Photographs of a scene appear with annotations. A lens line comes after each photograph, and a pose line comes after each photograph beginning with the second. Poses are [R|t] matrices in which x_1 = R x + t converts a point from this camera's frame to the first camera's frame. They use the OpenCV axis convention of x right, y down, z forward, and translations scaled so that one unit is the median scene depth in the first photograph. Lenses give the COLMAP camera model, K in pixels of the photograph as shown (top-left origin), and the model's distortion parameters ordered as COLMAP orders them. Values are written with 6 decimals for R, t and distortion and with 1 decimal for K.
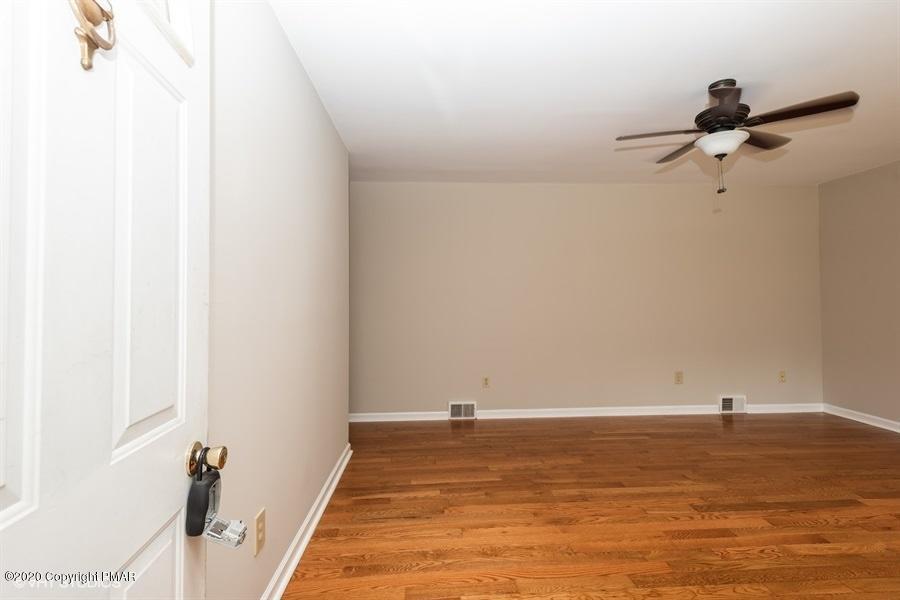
lens RADIAL K [[426.2, 0, 449.7], [0, 426.2, 286.9], [0, 0, 1]] dist [0.000294, -0.000497]
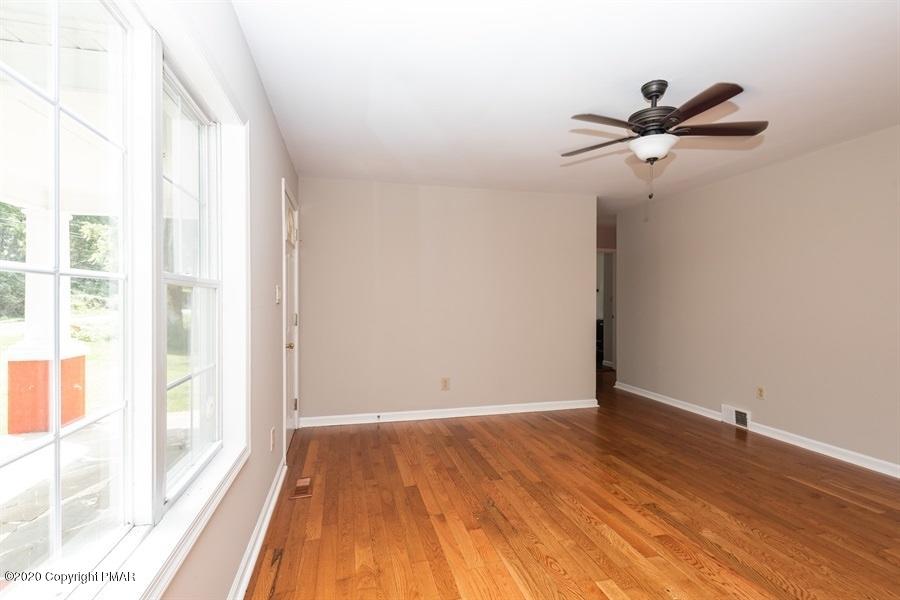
lens RADIAL K [[444.5, 0, 450.0], [0, 444.5, 300.0], [0, 0, 1]] dist [0.000360, -0.000057]
pose [[0.189476, 0.015880, -0.981757, 1.556319], [0.025479, 0.999453, 0.021083, -0.016237], [0.981555, -0.029009, 0.188967, 0.334951]]
